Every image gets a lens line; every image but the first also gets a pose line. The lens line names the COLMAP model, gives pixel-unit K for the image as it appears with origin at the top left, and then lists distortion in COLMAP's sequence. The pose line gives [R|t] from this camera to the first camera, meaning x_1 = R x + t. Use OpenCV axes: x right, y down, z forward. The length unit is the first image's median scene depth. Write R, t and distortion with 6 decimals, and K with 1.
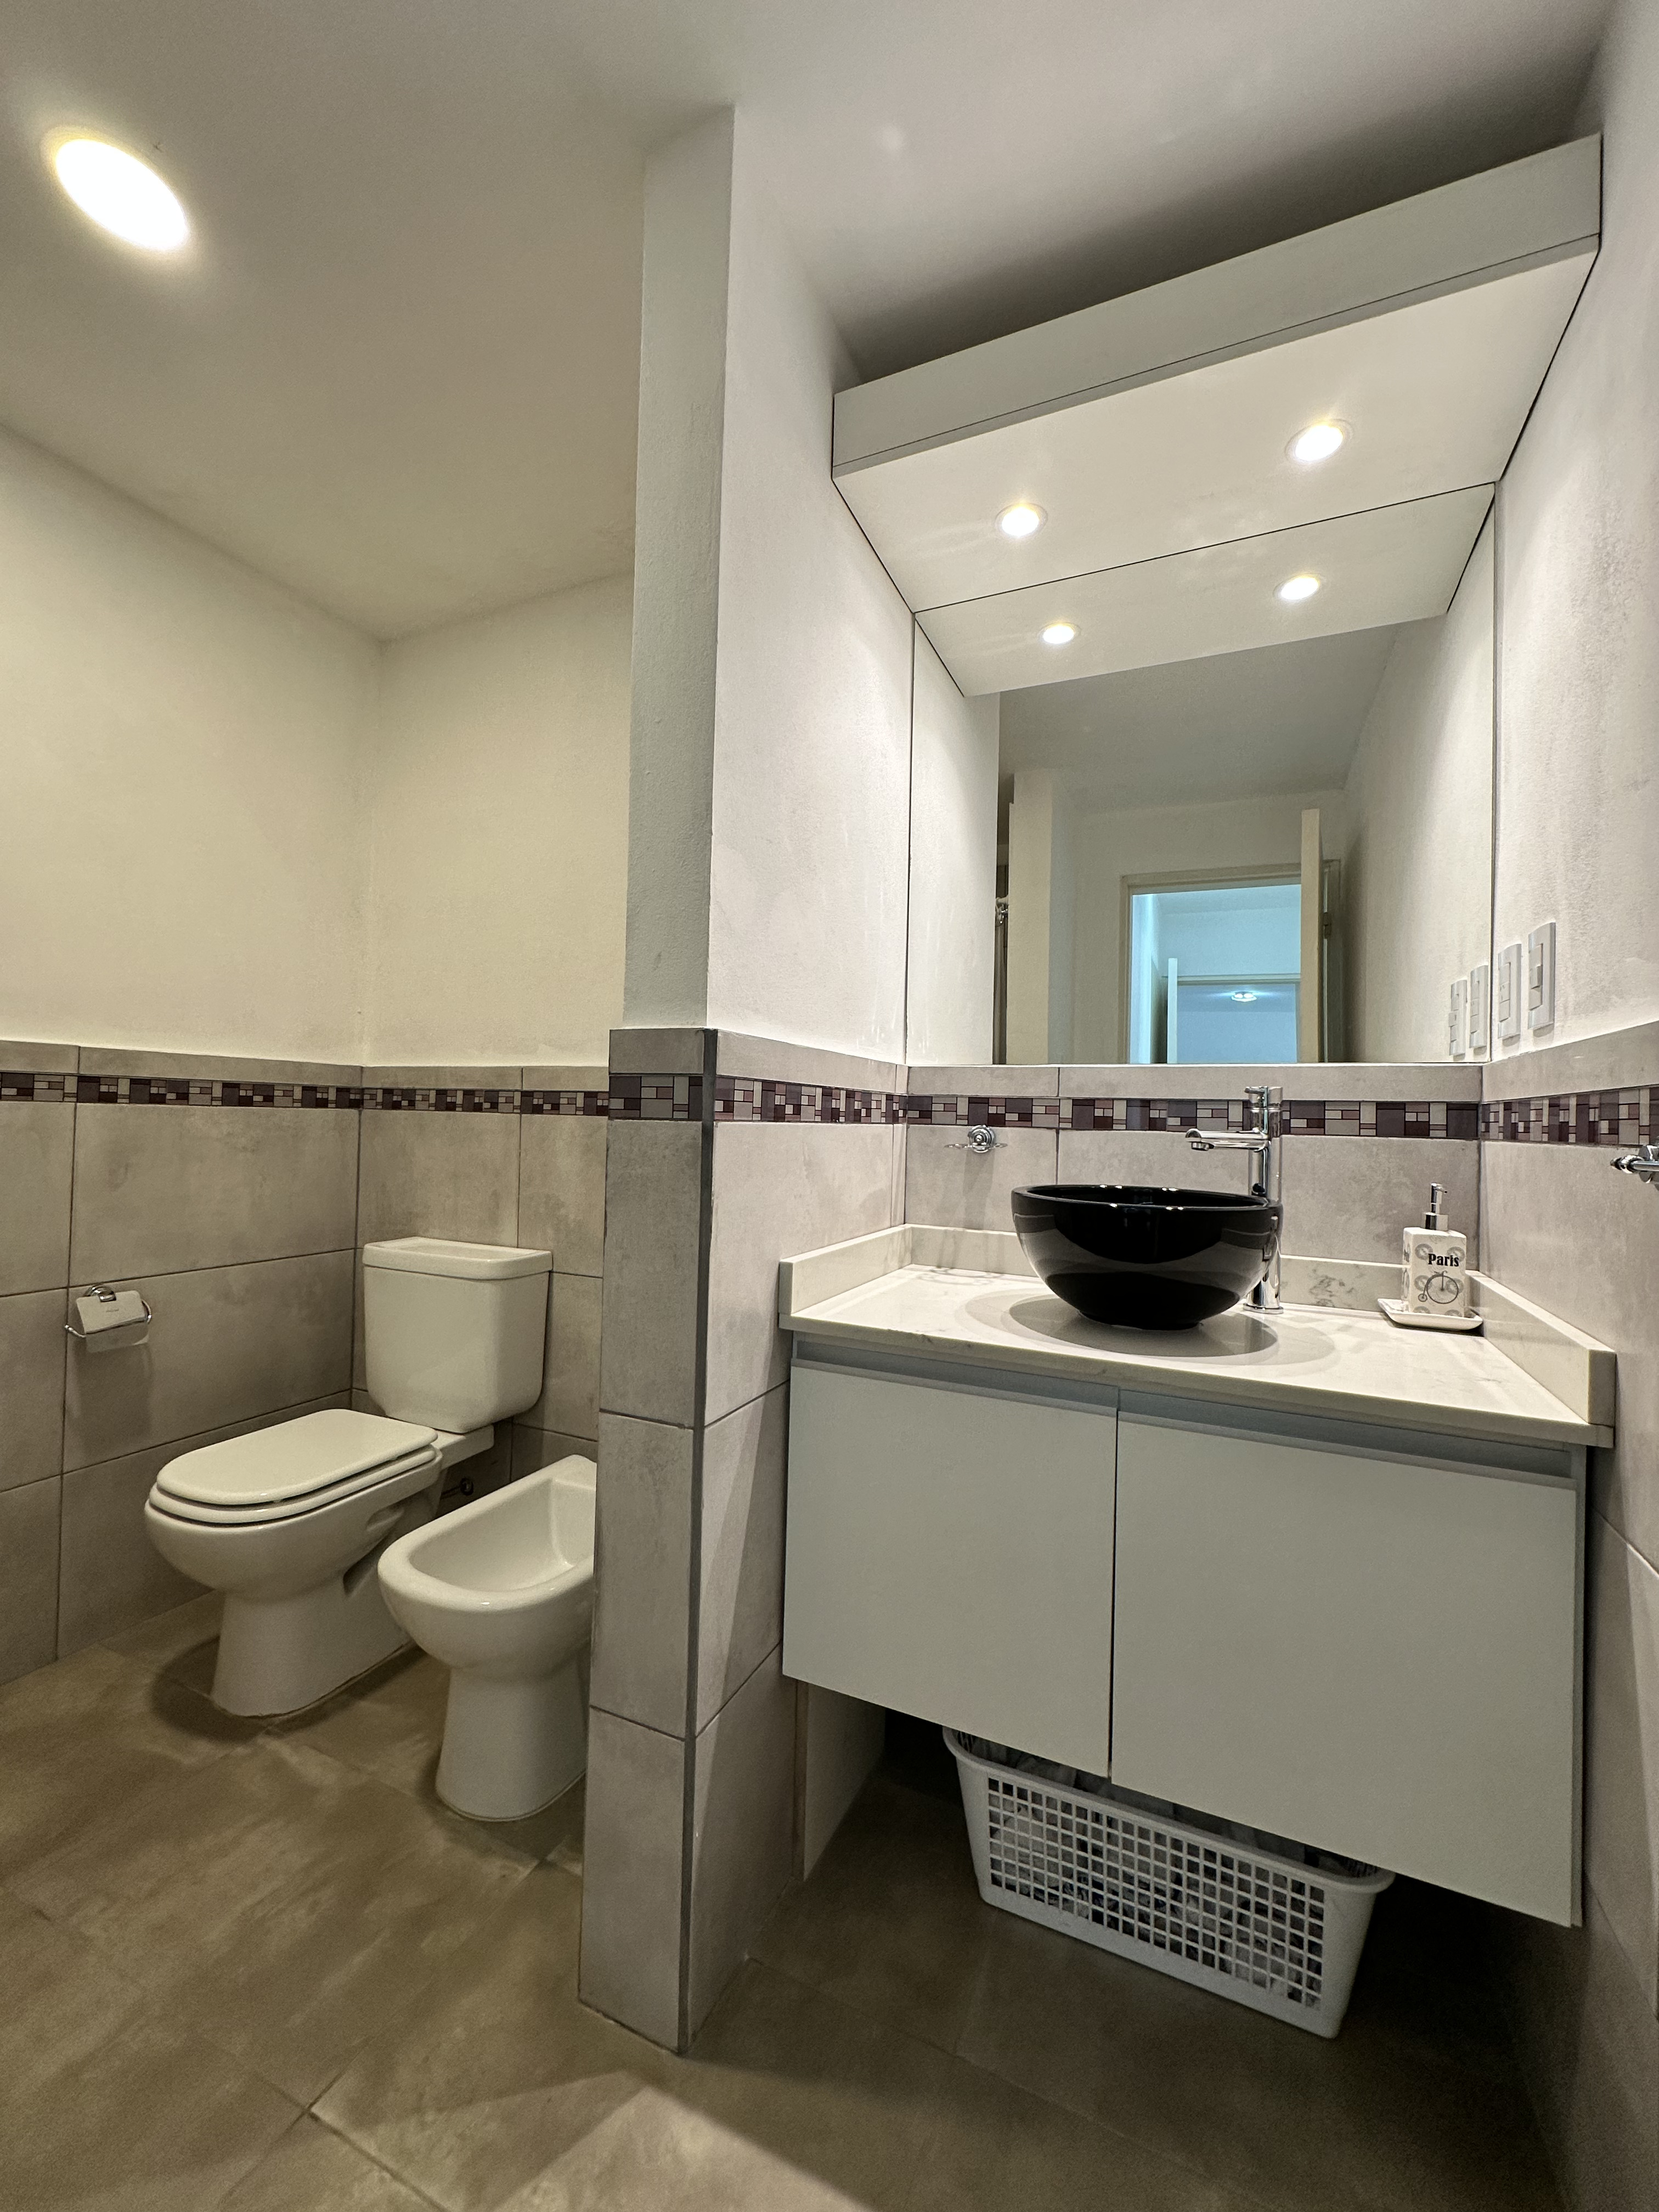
lens RADIAL K [[888.2, 0, 829.7], [0, 888.2, 1104.6], [0, 0, 1]] dist [-0.003499, -0.000025]
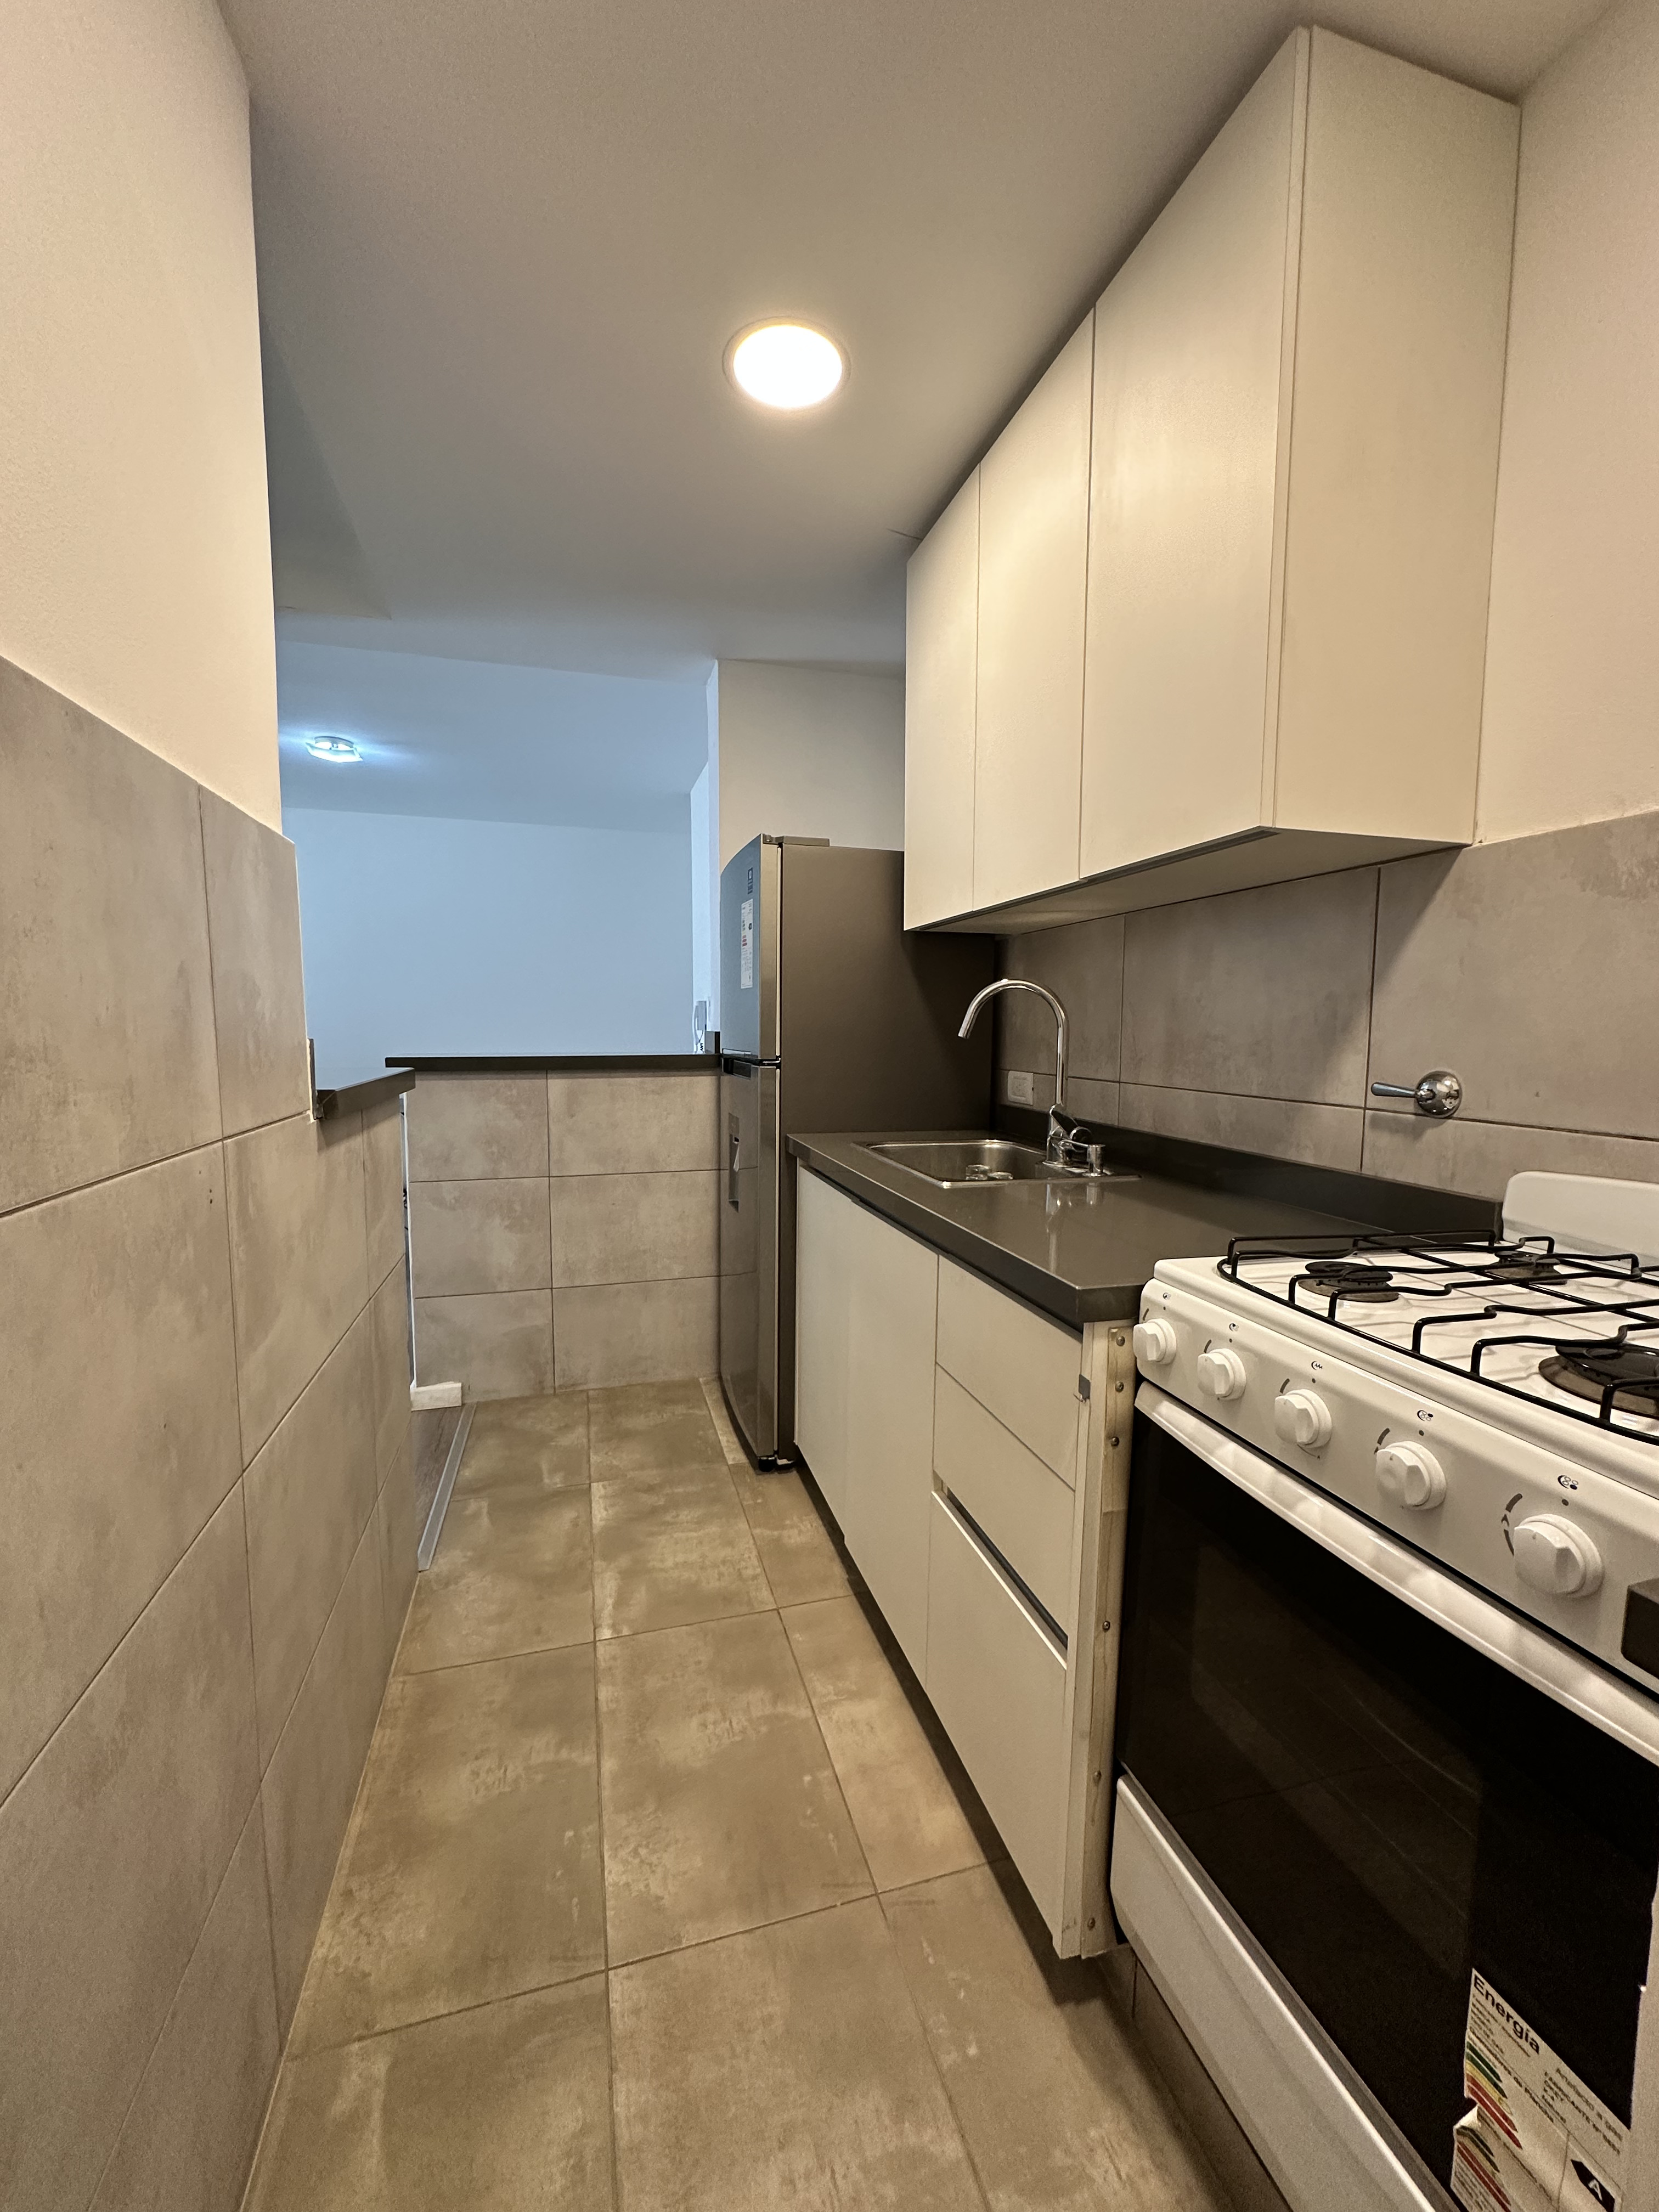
lens RADIAL K [[888.2, 0, 827.2], [0, 888.2, 1110.7], [0, 0, 1]] dist [-0.003499, -0.000025]
pose [[-0.651375, -0.094561, 0.752841, -2.063792], [-0.032413, 0.994766, 0.096904, -0.099104], [-0.758064, 0.038719, -0.651030, 1.907853]]
